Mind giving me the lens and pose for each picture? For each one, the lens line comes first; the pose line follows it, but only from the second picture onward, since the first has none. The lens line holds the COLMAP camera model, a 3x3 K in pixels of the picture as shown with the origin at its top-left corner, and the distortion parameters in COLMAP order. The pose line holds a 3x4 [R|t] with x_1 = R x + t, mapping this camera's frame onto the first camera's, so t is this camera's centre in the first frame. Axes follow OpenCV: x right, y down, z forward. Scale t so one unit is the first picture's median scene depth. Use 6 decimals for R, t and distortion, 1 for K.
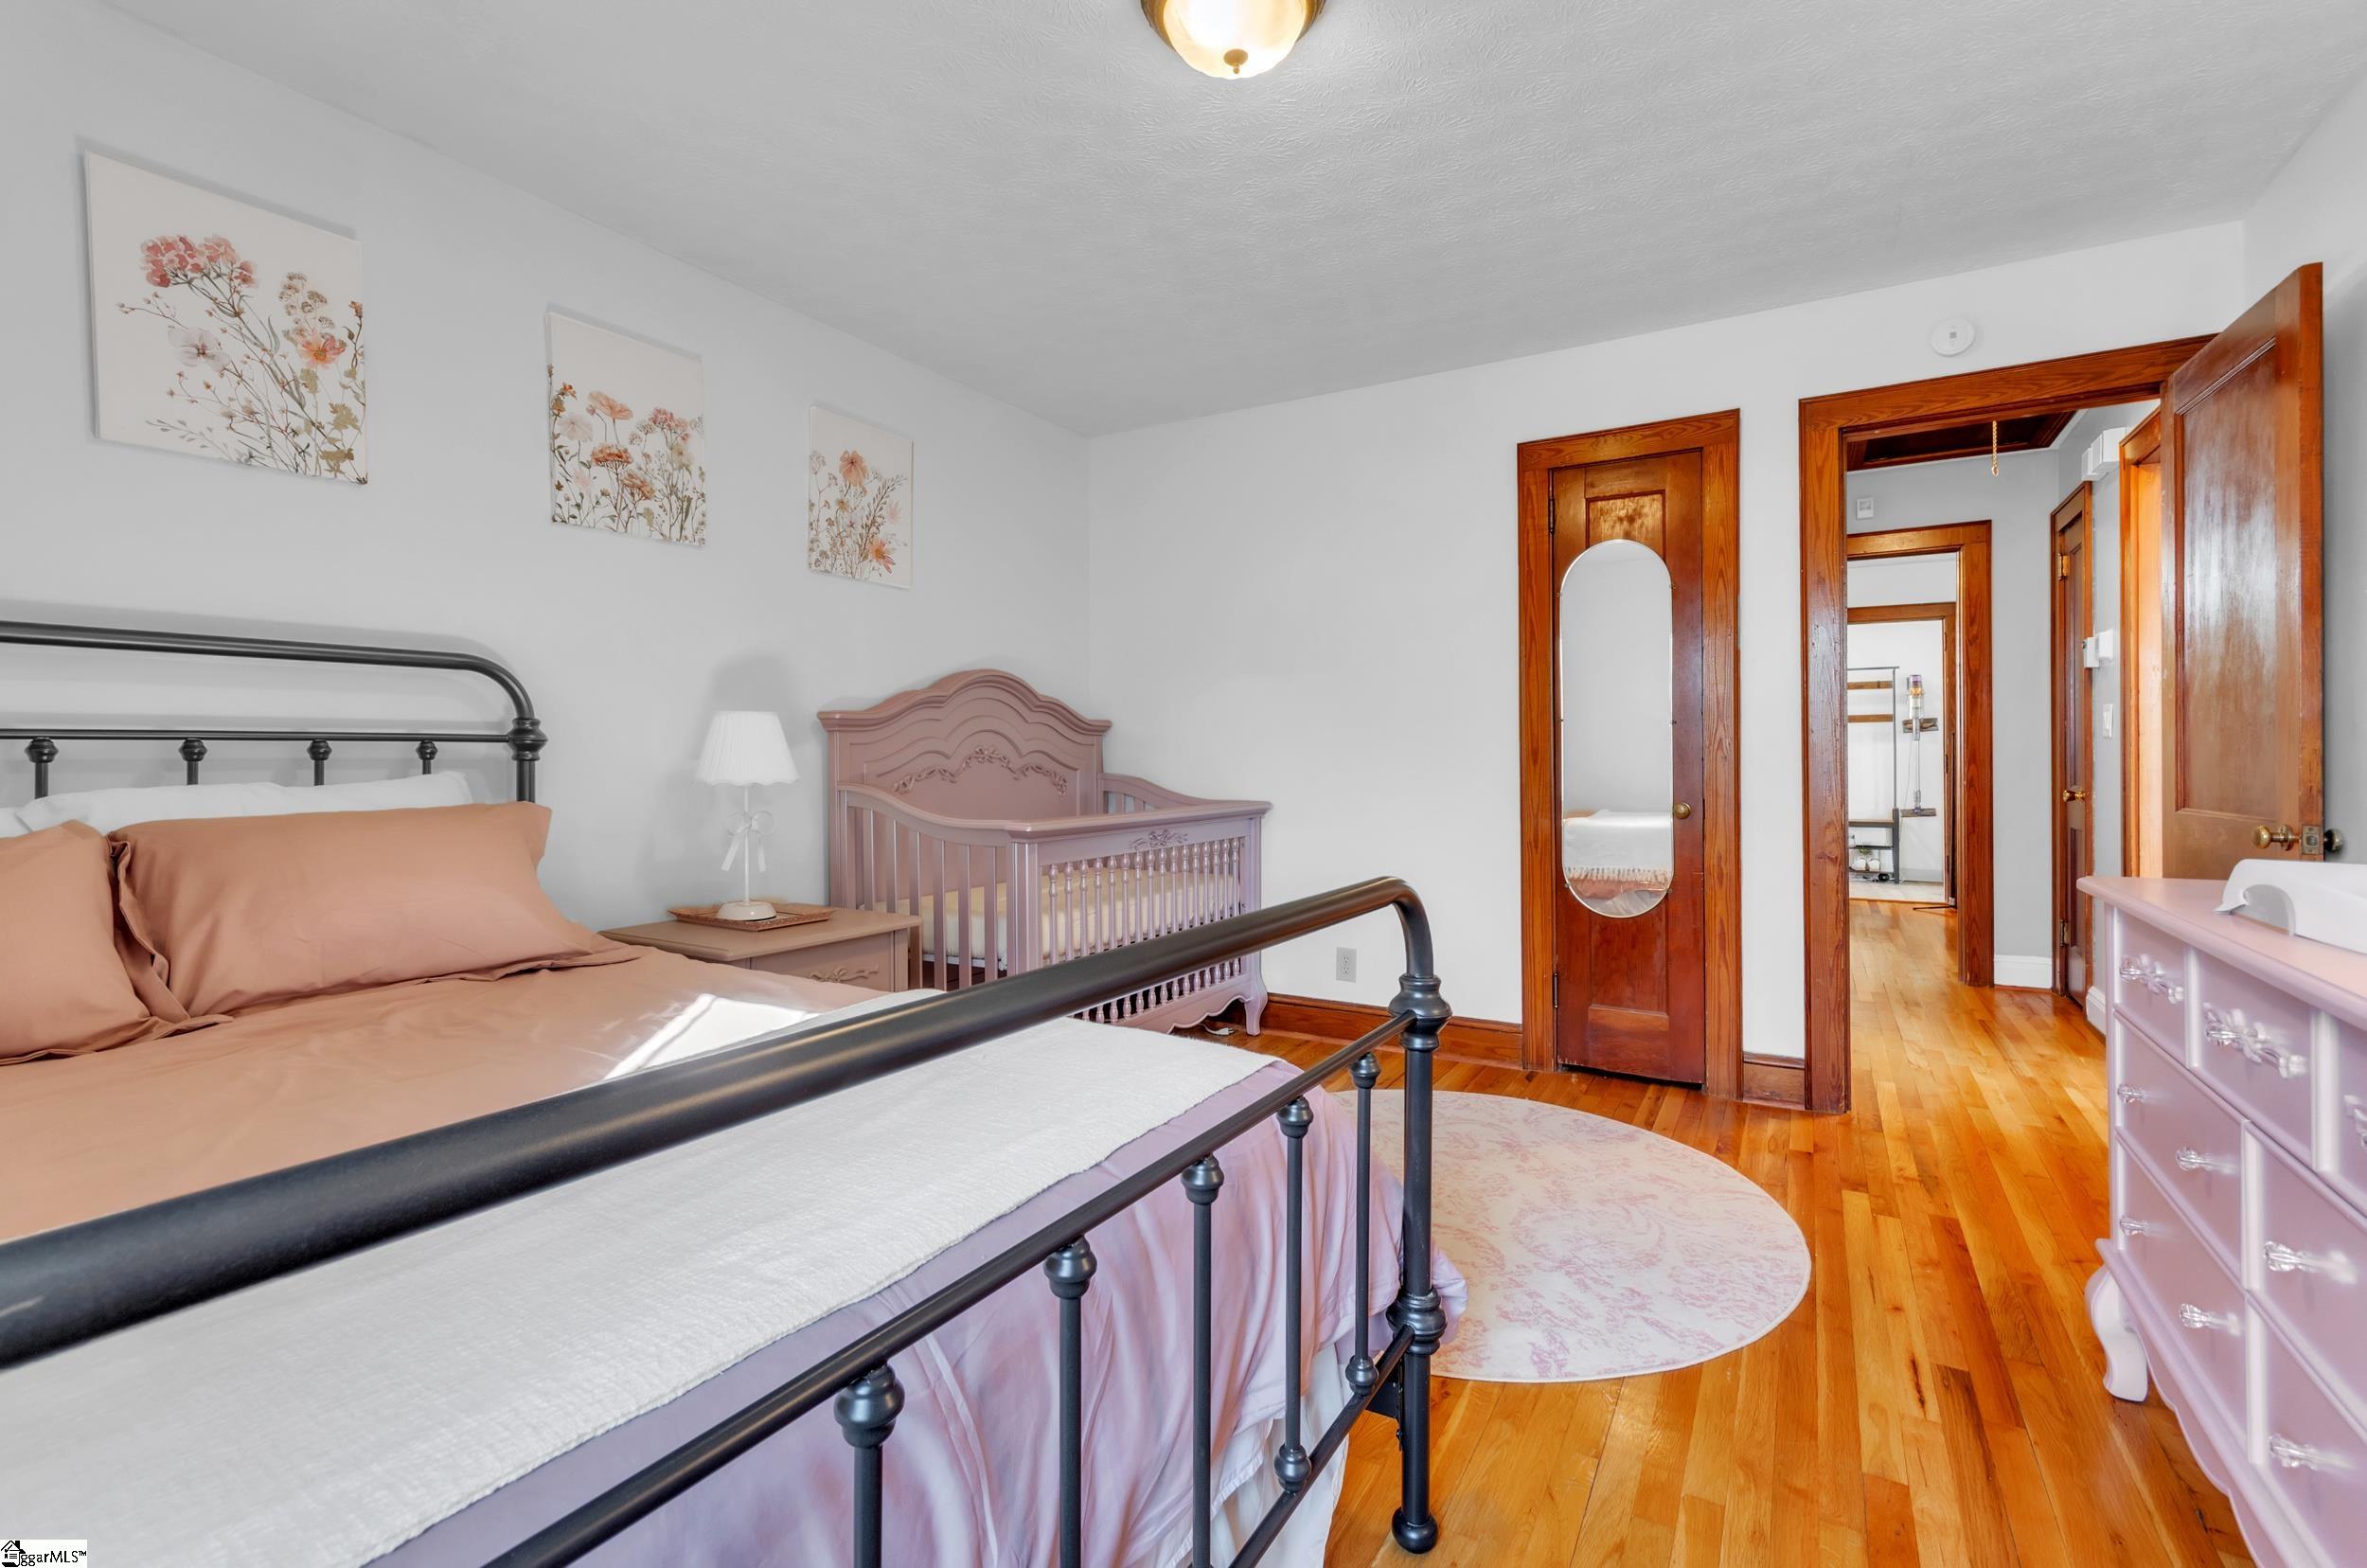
lens RADIAL K [[1054.2, 0, 1182.9], [0, 1054.2, 764.1], [0, 0, 1]] dist [0.000849, -0.000405]
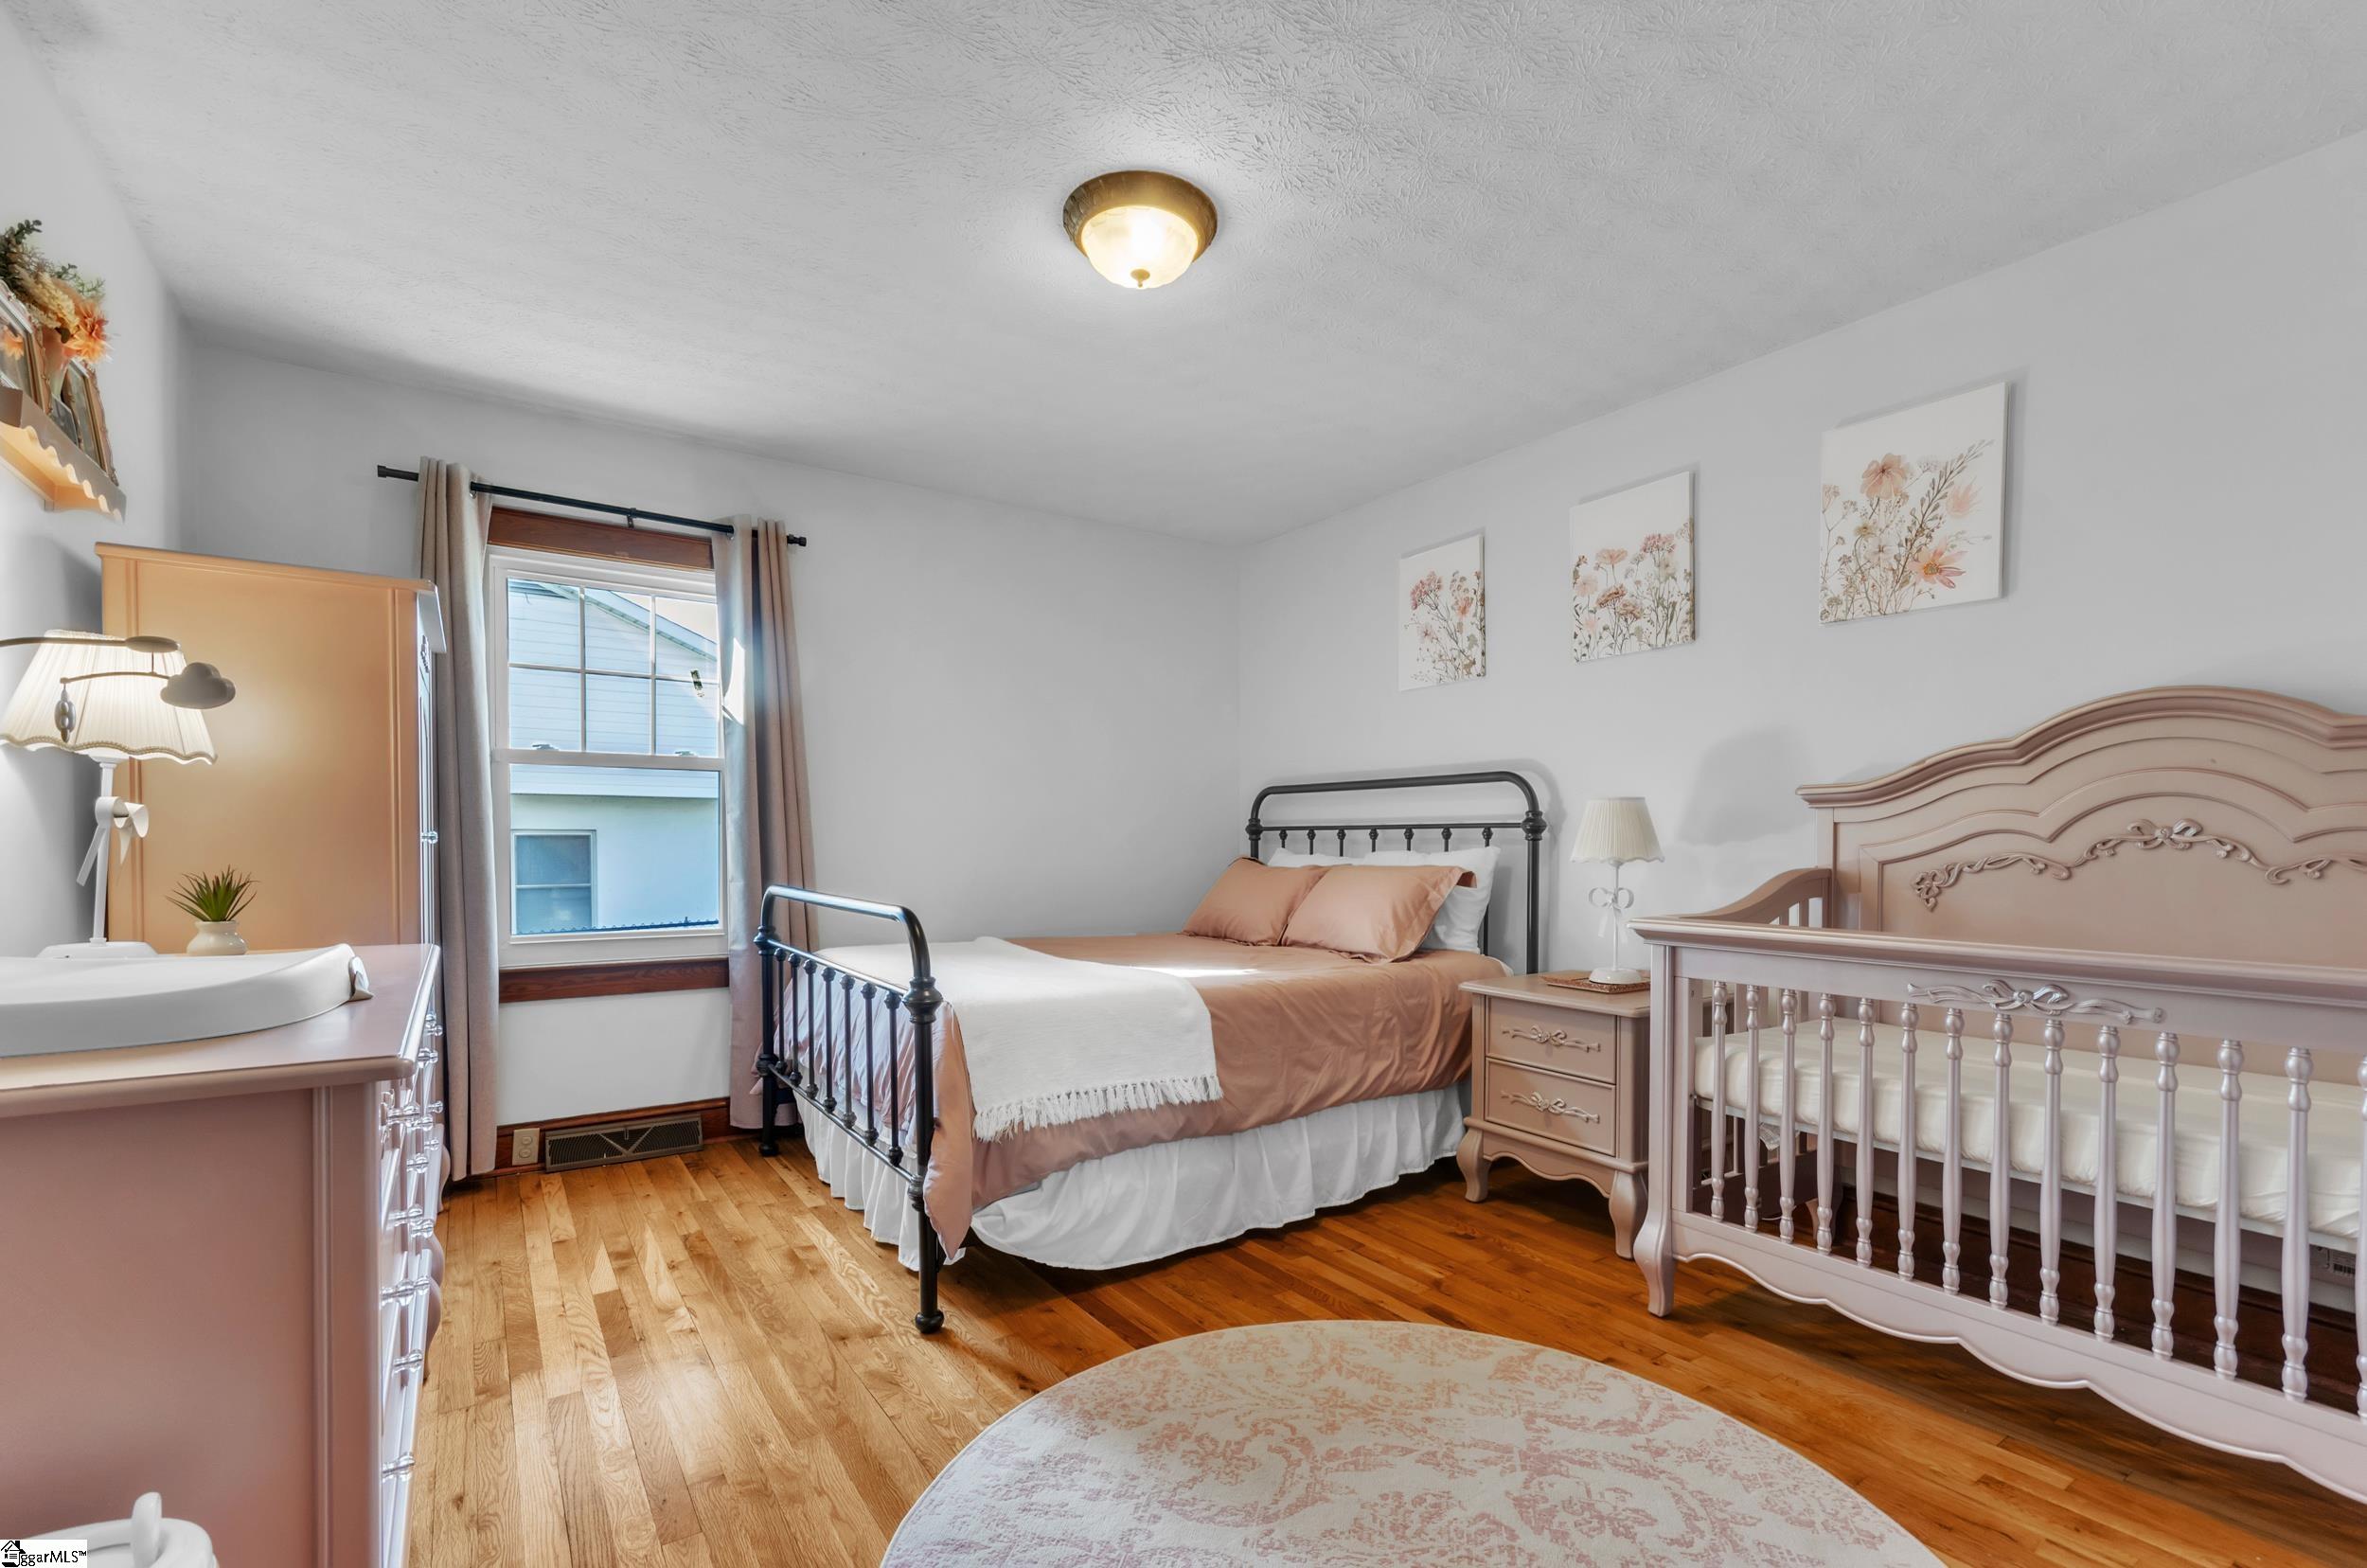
lens RADIAL K [[1054.2, 0, 1190.0], [0, 1054.2, 849.2], [0, 0, 1]] dist [0.000849, -0.000405]
pose [[-0.429029, 0.014123, -0.903180, 0.793064], [-0.005695, 0.999816, 0.018339, -0.013325], [0.903273, 0.013011, -0.428869, 1.082384]]
